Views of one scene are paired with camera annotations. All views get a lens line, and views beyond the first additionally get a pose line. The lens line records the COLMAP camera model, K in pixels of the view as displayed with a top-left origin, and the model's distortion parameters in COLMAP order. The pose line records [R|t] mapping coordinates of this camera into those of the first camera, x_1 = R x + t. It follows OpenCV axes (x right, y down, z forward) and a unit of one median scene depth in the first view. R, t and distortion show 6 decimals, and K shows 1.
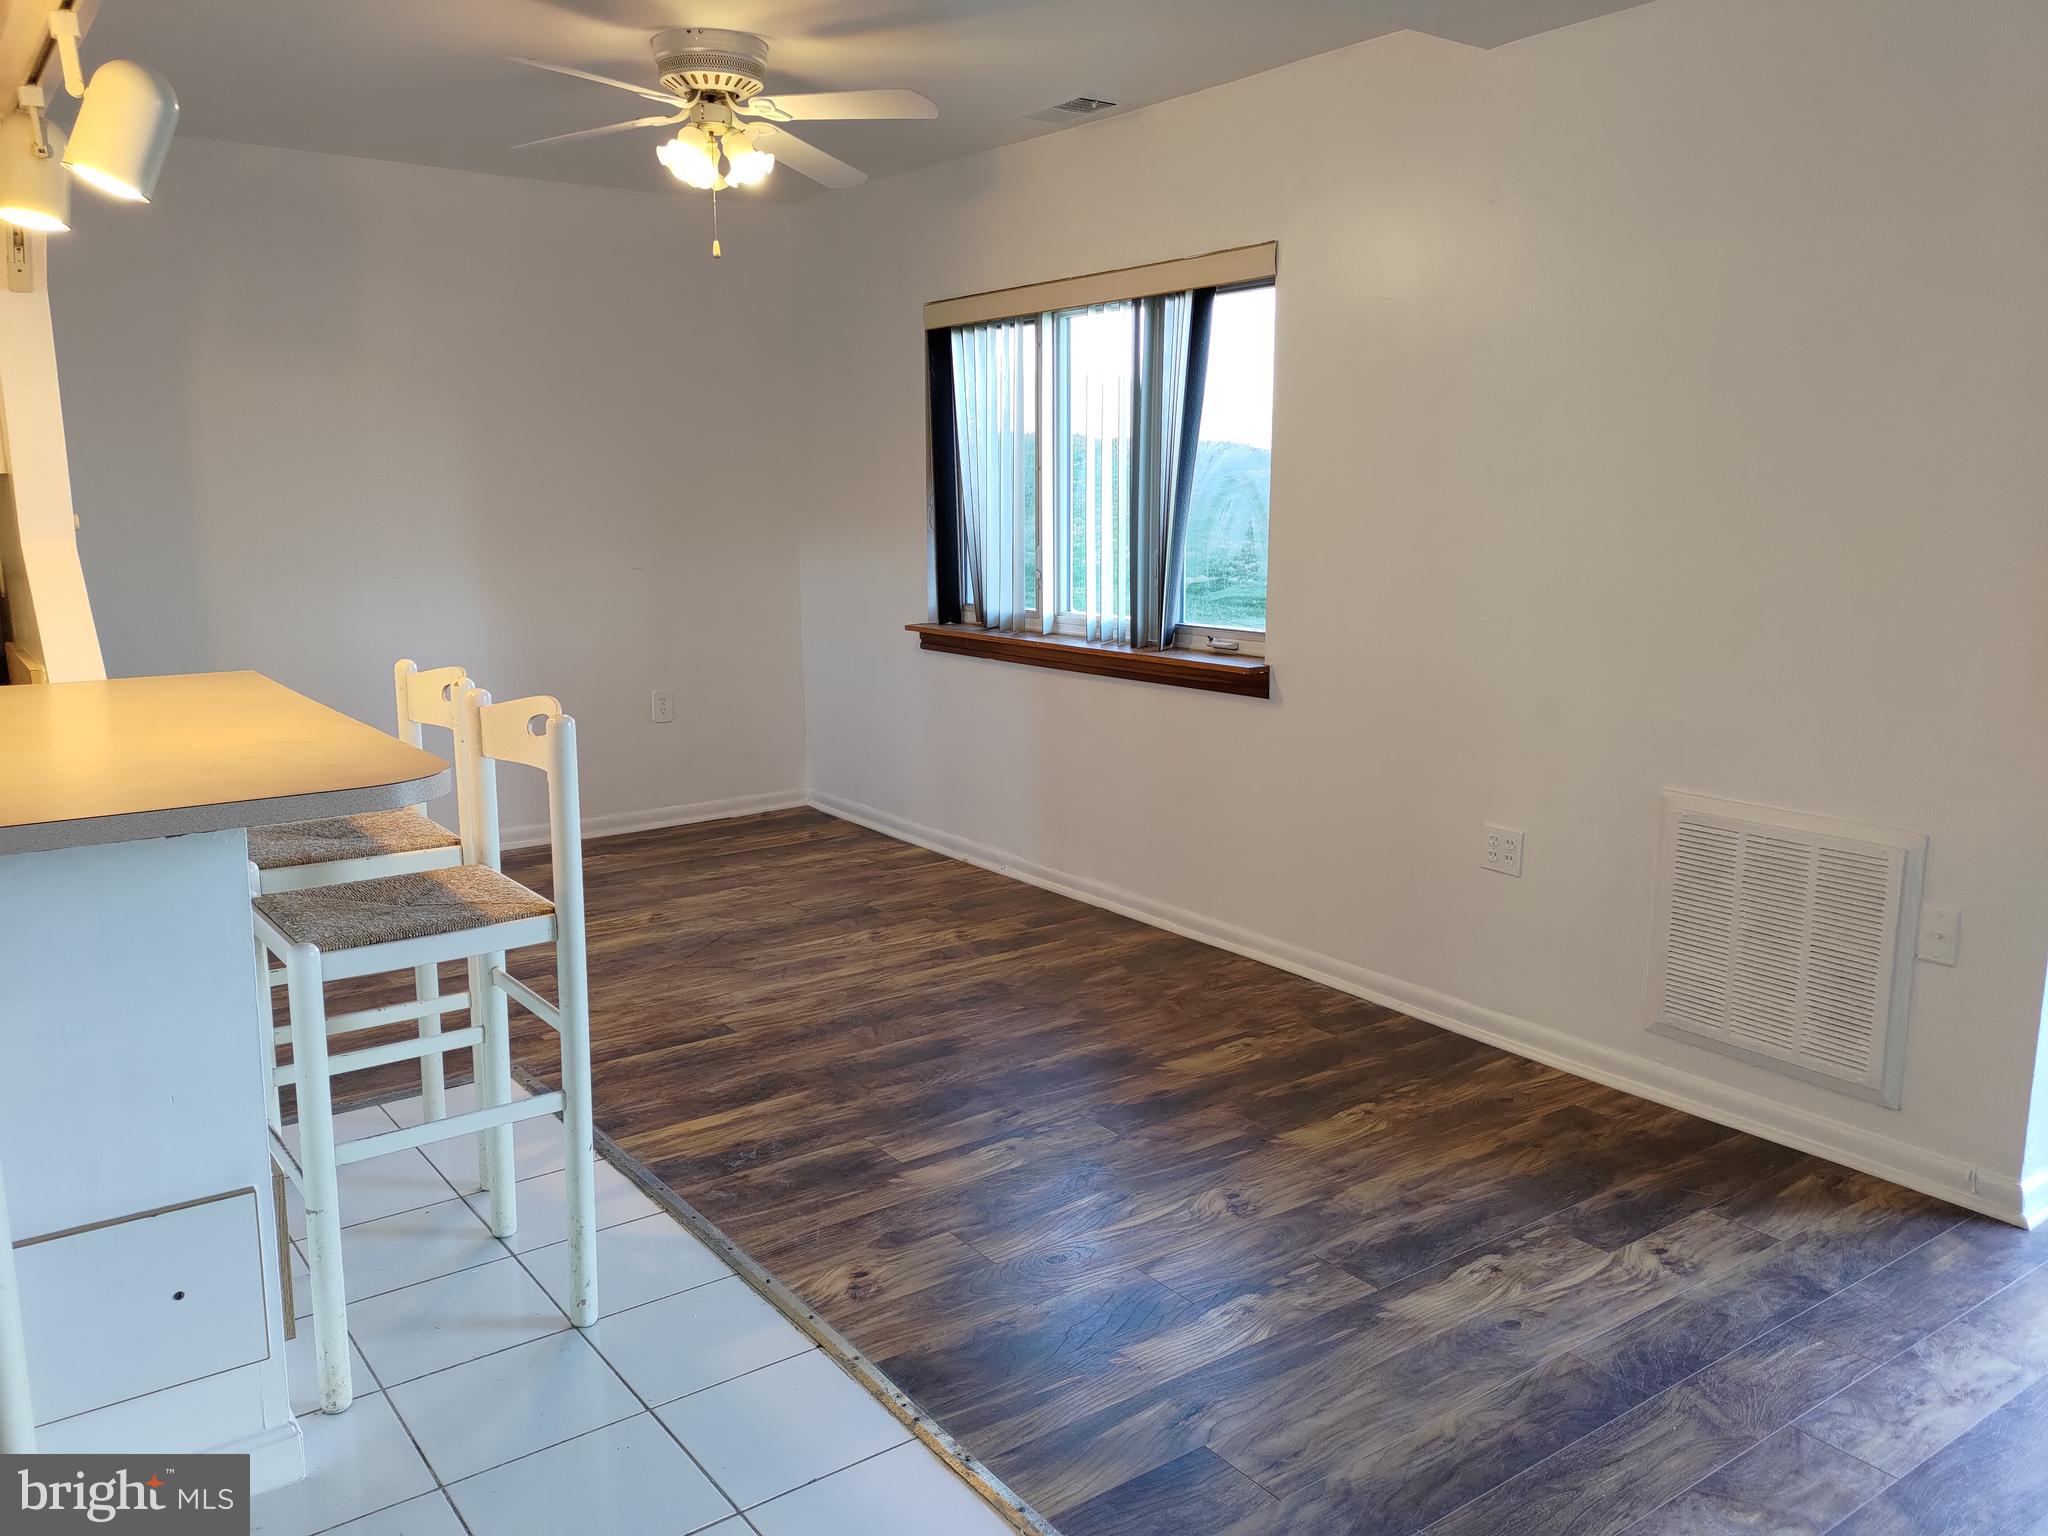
lens RADIAL K [[1574.5, 0, 1024.0], [0, 1574.5, 768.0], [0, 0, 1]] dist [0.041008, 0.001730]
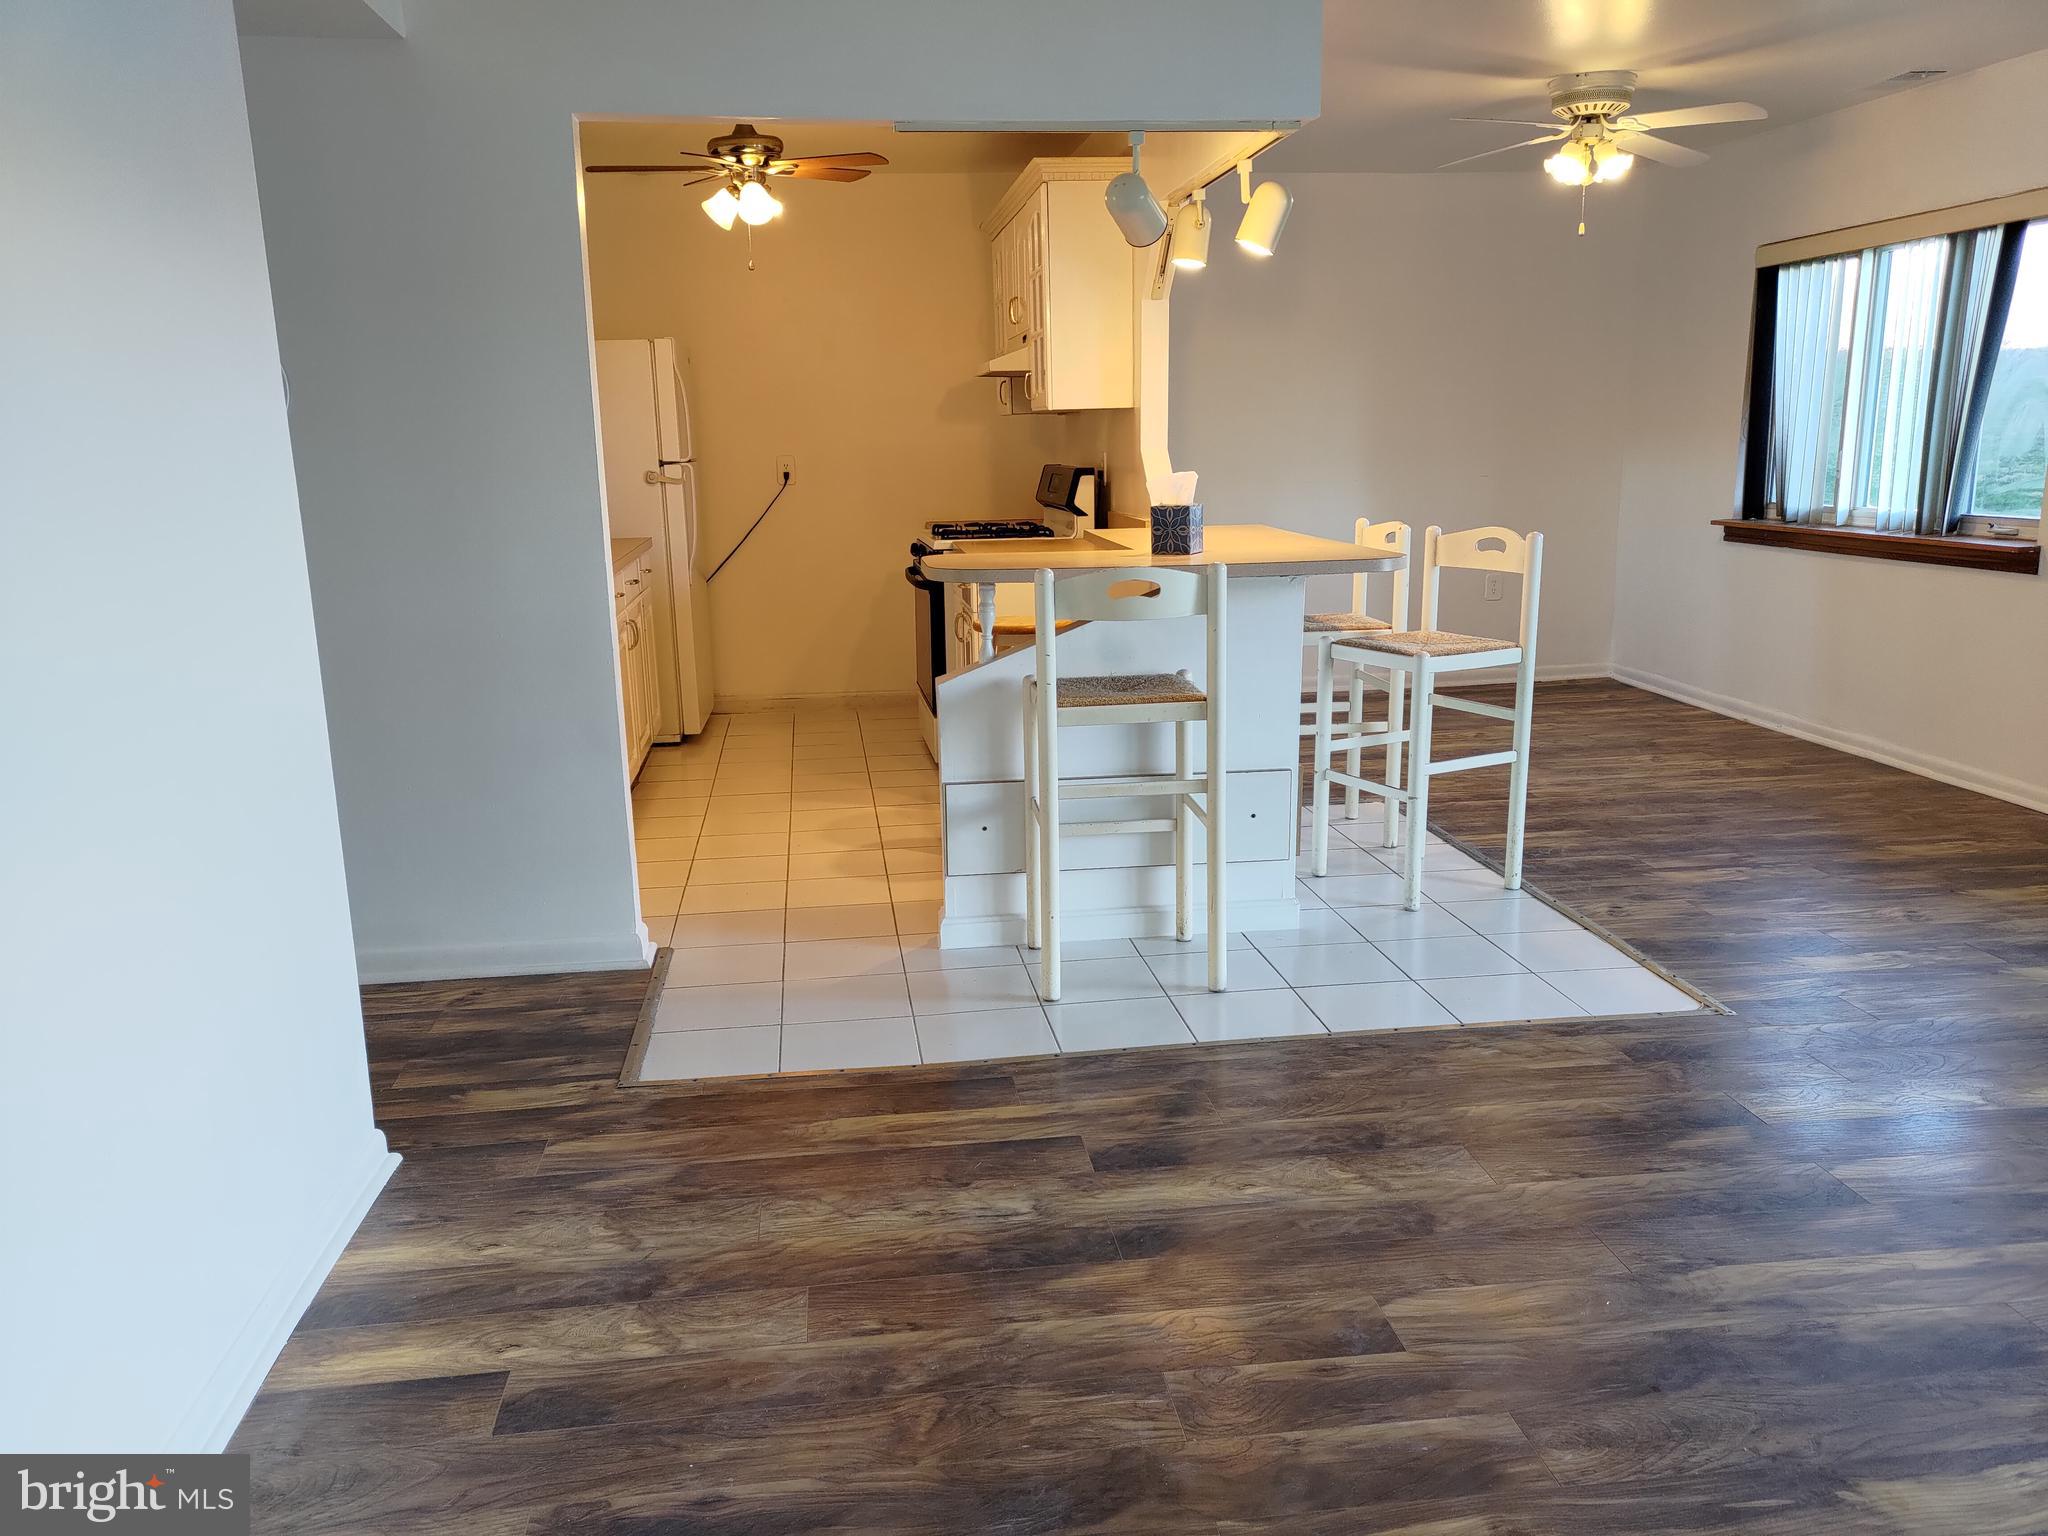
lens RADIAL K [[1574.5, 0, 1024.0], [0, 1574.5, 768.0], [0, 0, 1]] dist [0.041008, 0.001730]
pose [[0.878452, 0.091935, -0.468902, 0.062235], [-0.072603, 0.995603, 0.059187, 0.080132], [0.472282, -0.017949, 0.881265, -0.393079]]
